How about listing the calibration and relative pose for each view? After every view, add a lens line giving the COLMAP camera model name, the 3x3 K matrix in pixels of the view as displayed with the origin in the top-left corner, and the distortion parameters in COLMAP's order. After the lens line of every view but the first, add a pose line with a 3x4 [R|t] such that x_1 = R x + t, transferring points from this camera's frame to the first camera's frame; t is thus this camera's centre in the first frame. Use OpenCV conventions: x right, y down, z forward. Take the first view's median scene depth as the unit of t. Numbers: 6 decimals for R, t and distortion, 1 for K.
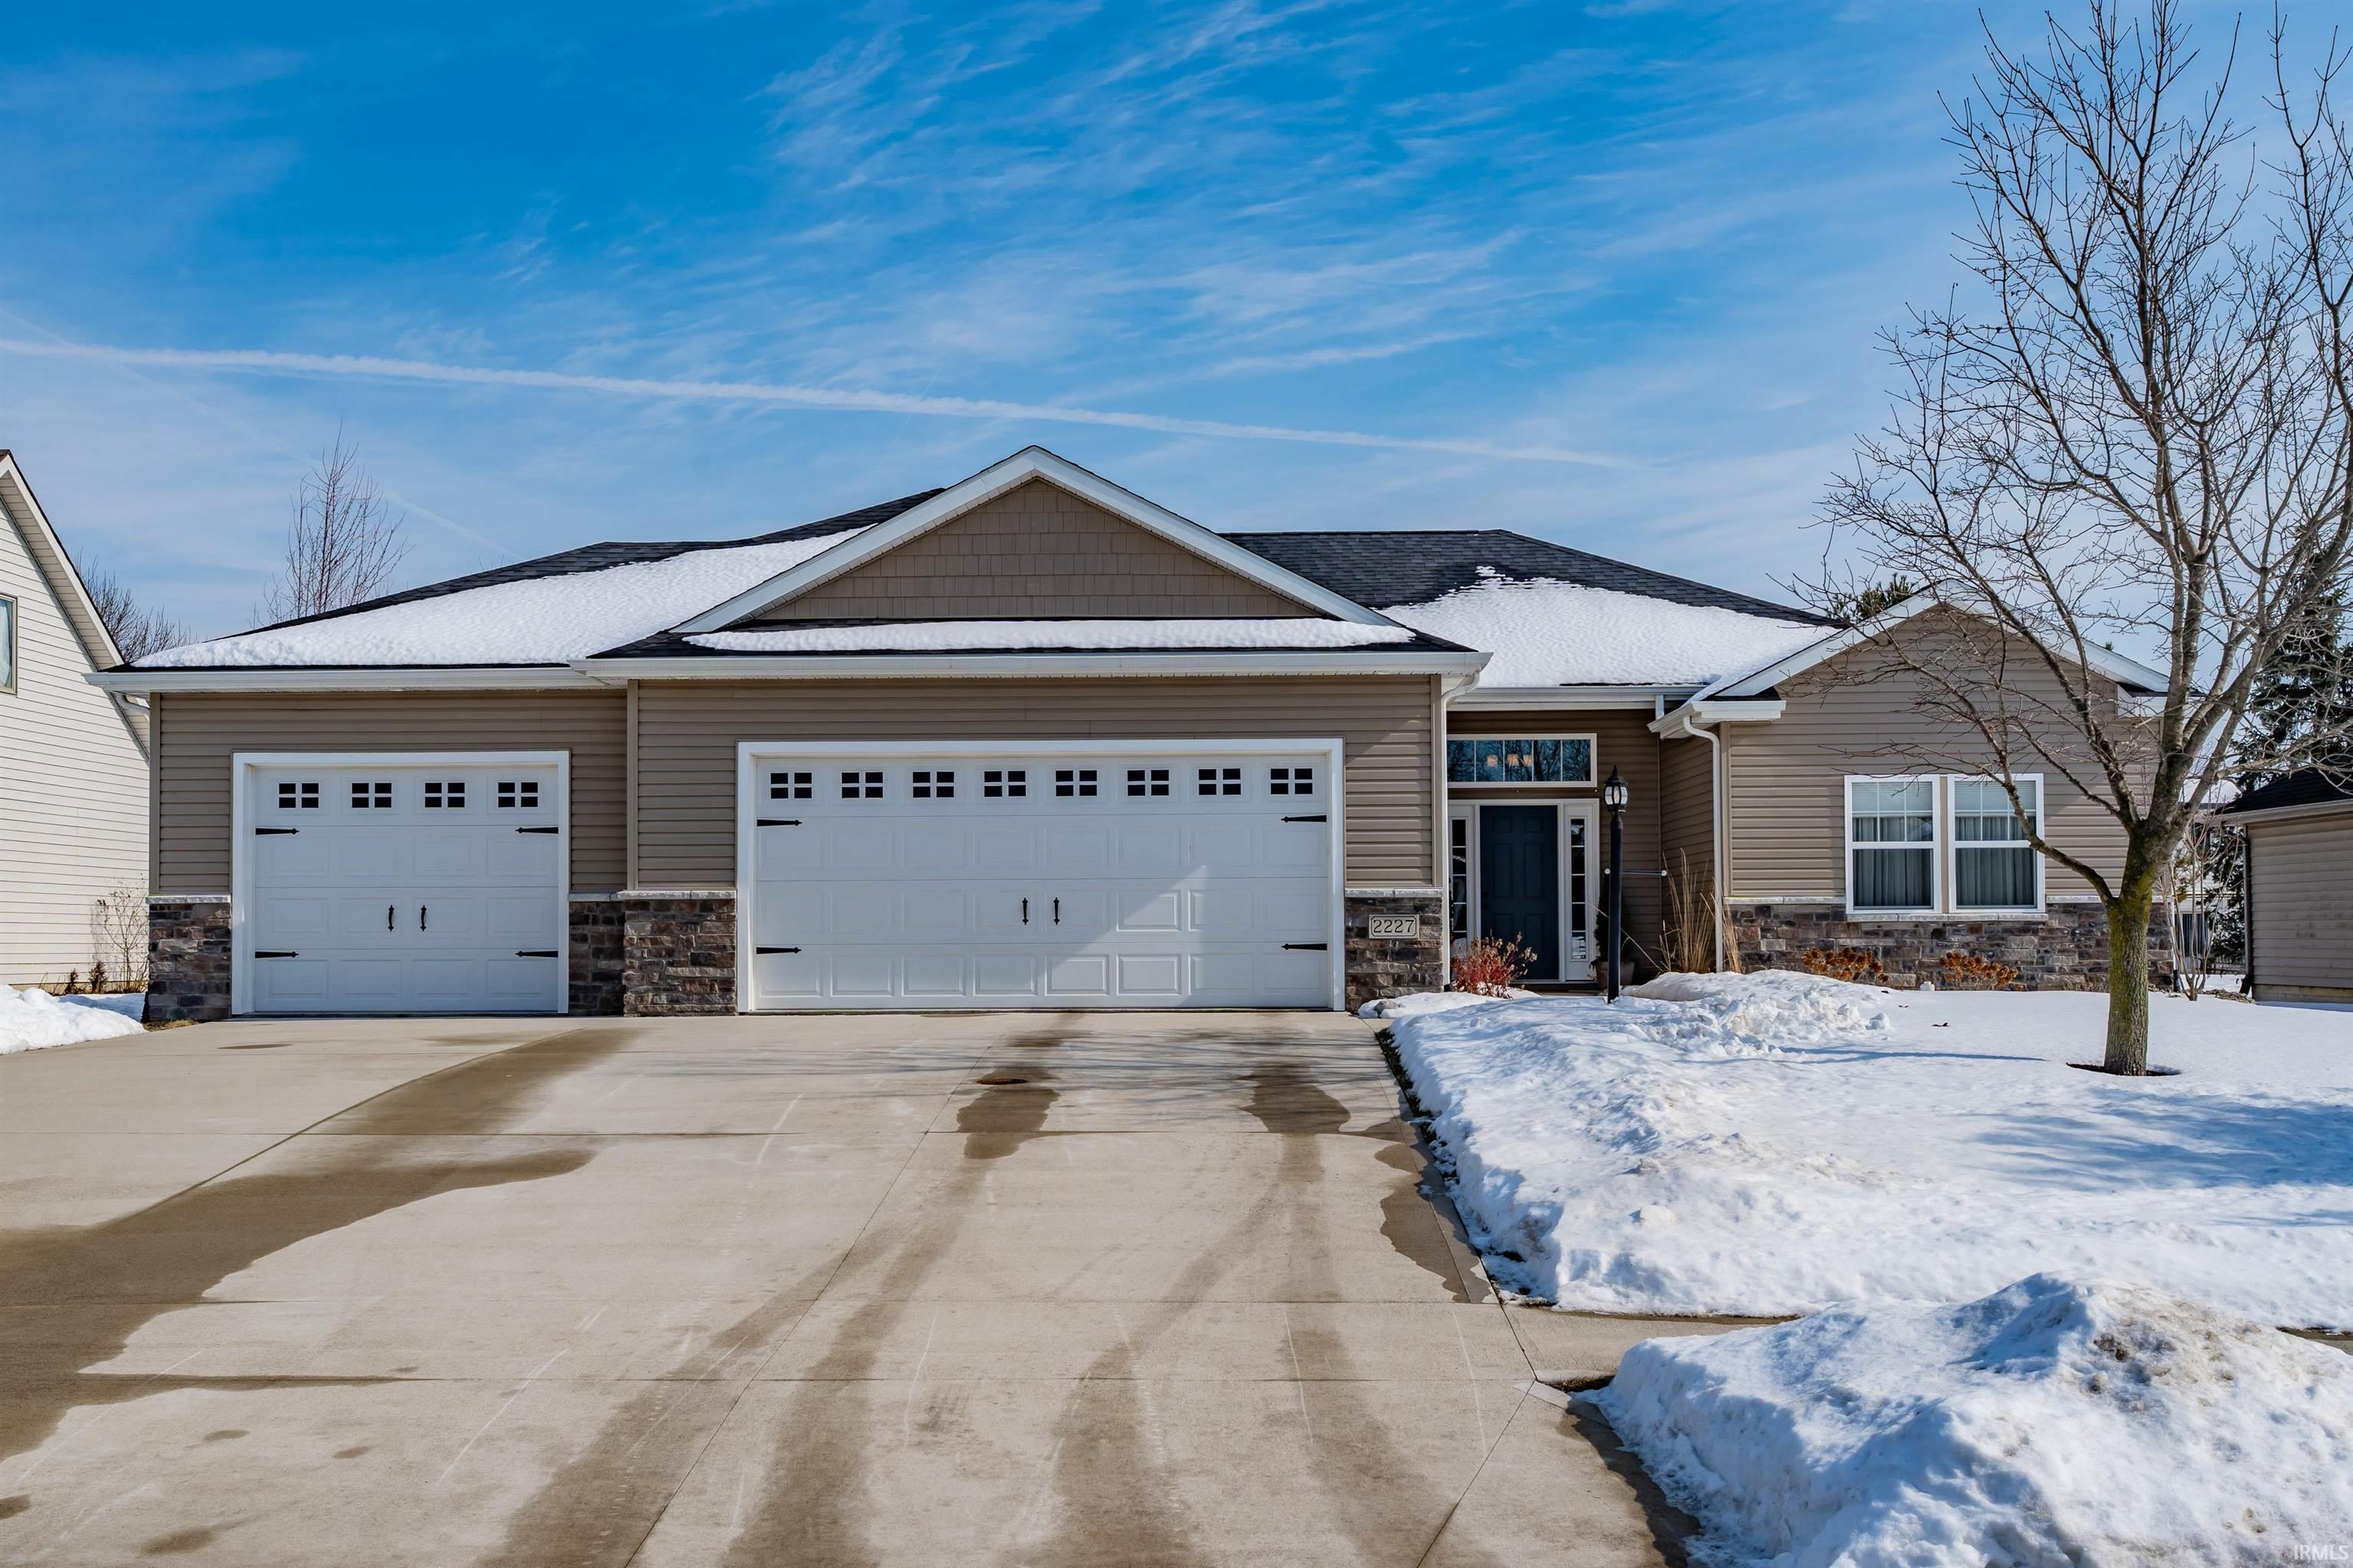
lens RADIAL K [[2337.4, 0, 1104.6], [0, 2337.4, 990.6], [0, 0, 1]] dist [0.047110, 0.000000]
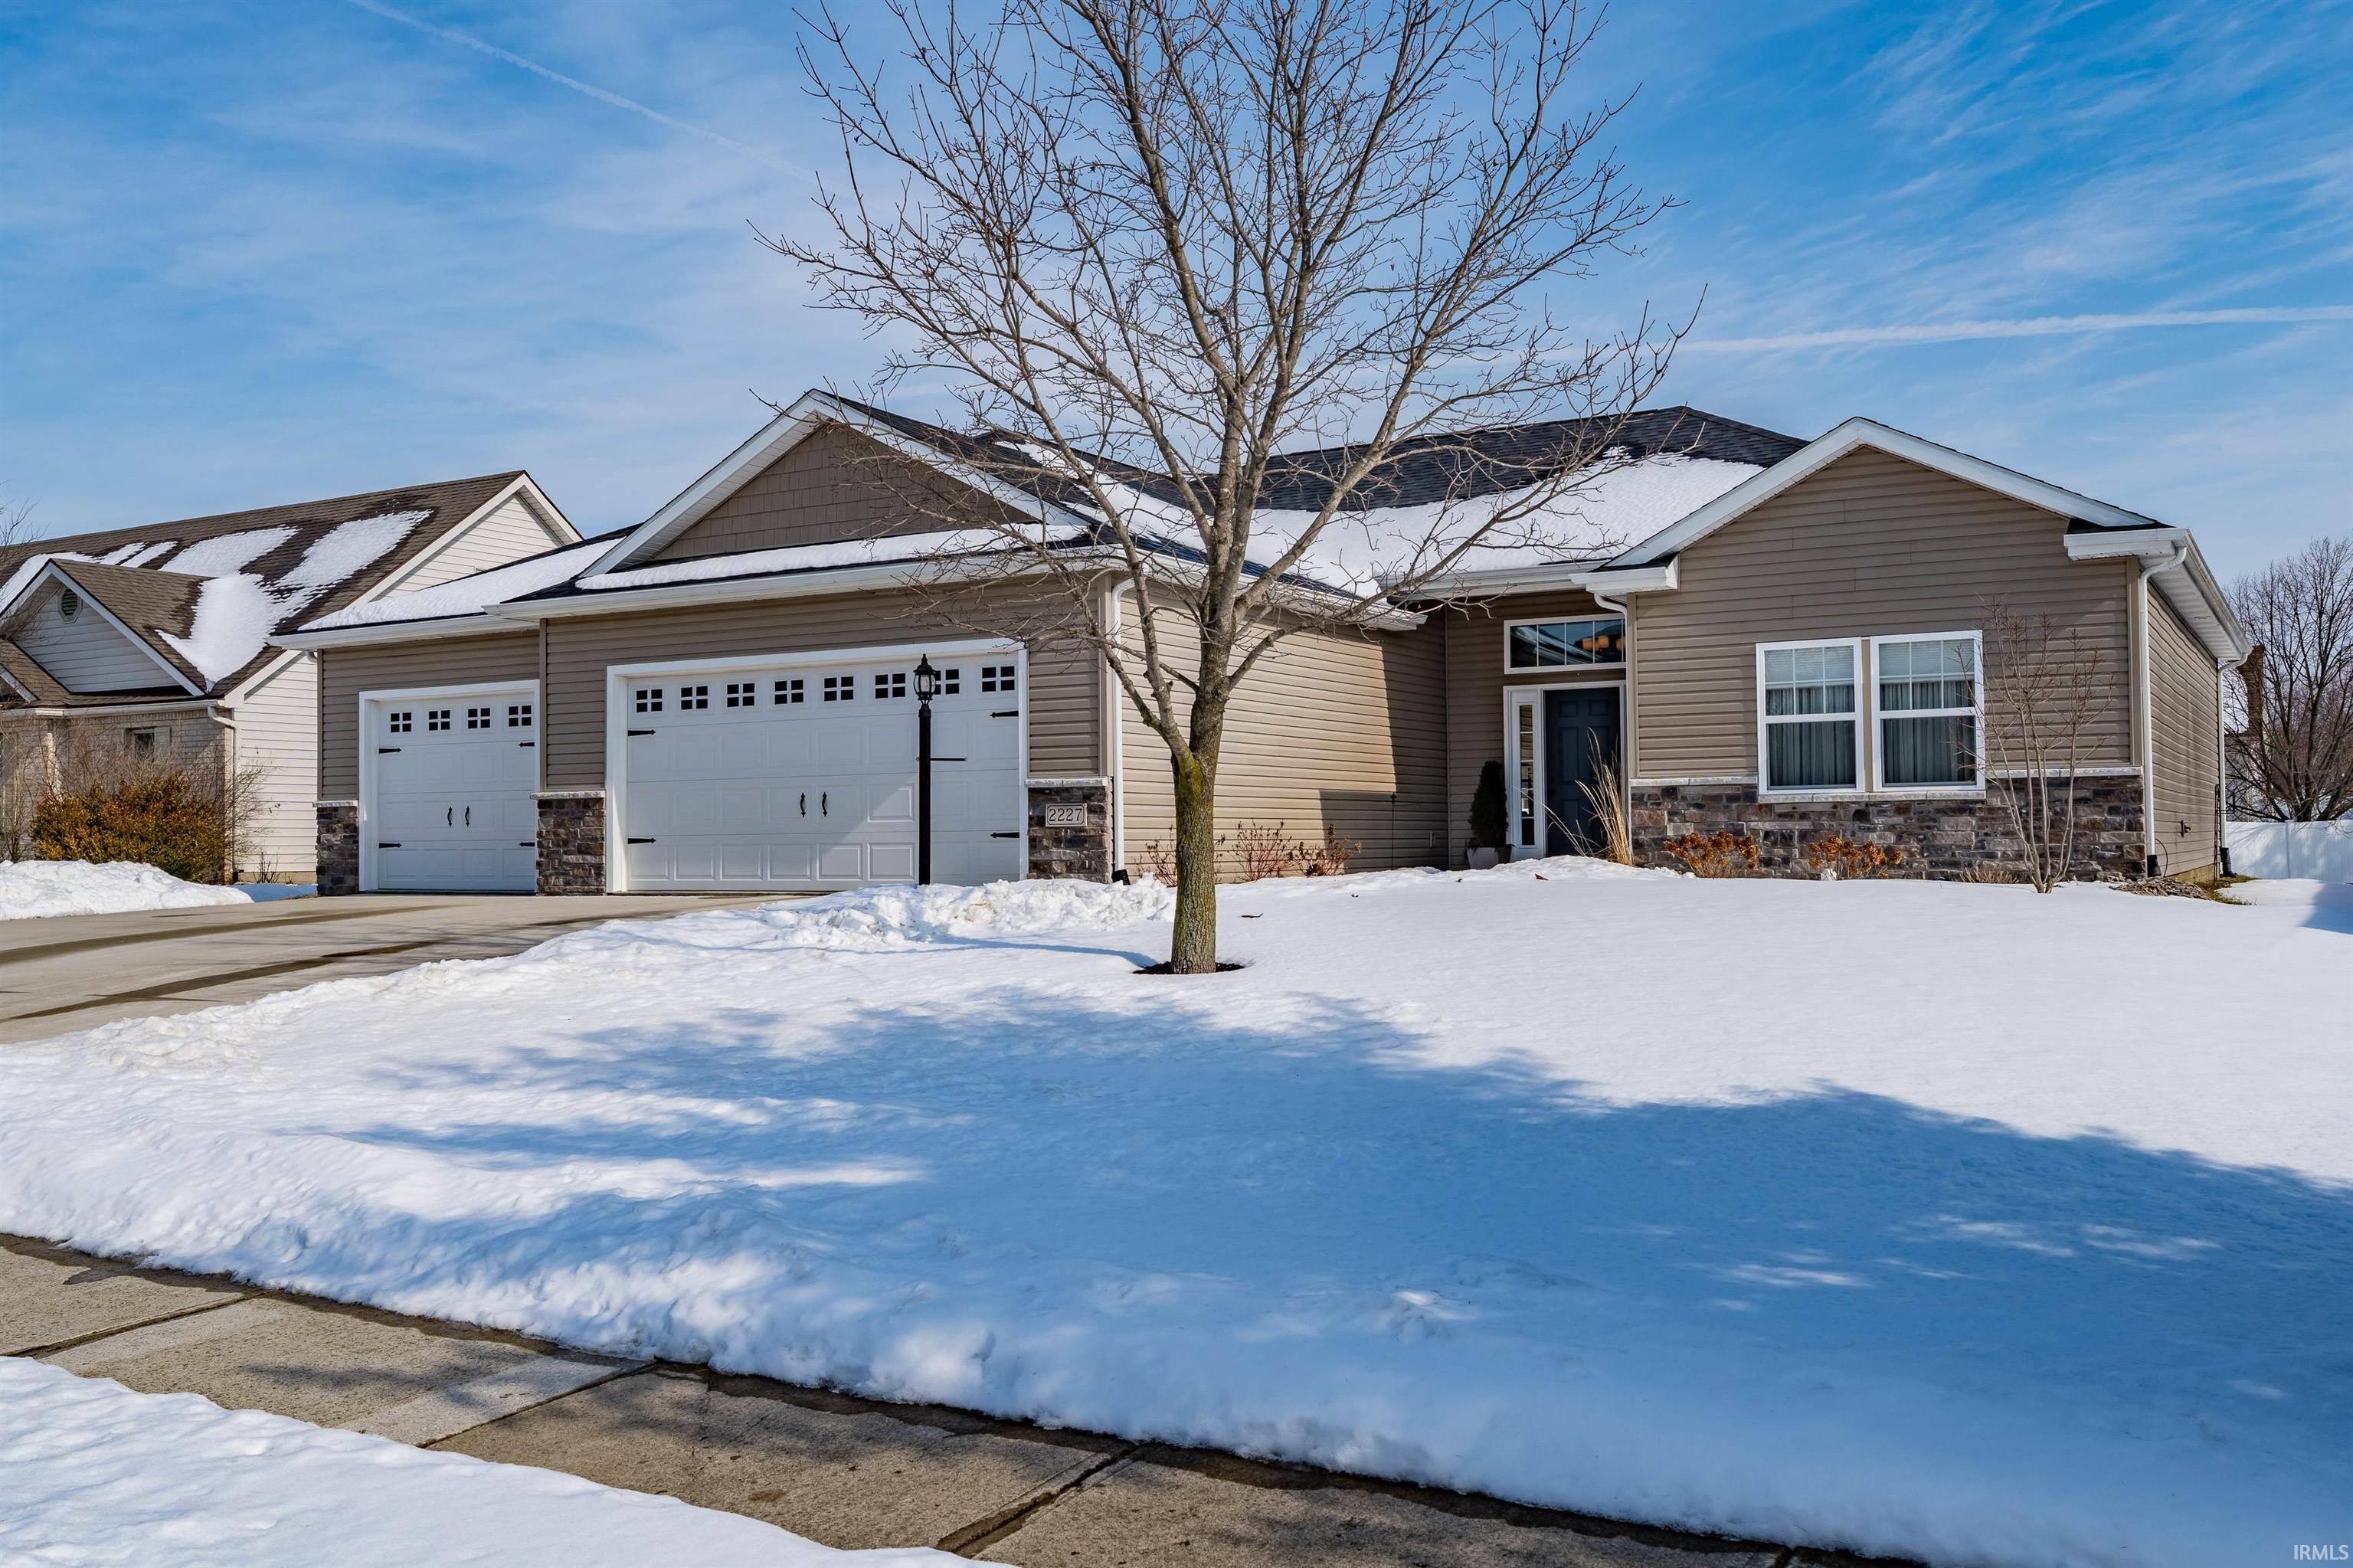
lens RADIAL K [[1983.5, 0, 1141.8], [0, 1983.5, 837.3], [0, 0, 1]] dist [0.007173, 0.022830]
pose [[0.880086, -0.004964, -0.474788, 0.538945], [-0.002071, 0.999896, -0.014294, -0.004921], [0.474809, 0.013563, 0.879984, 0.232715]]
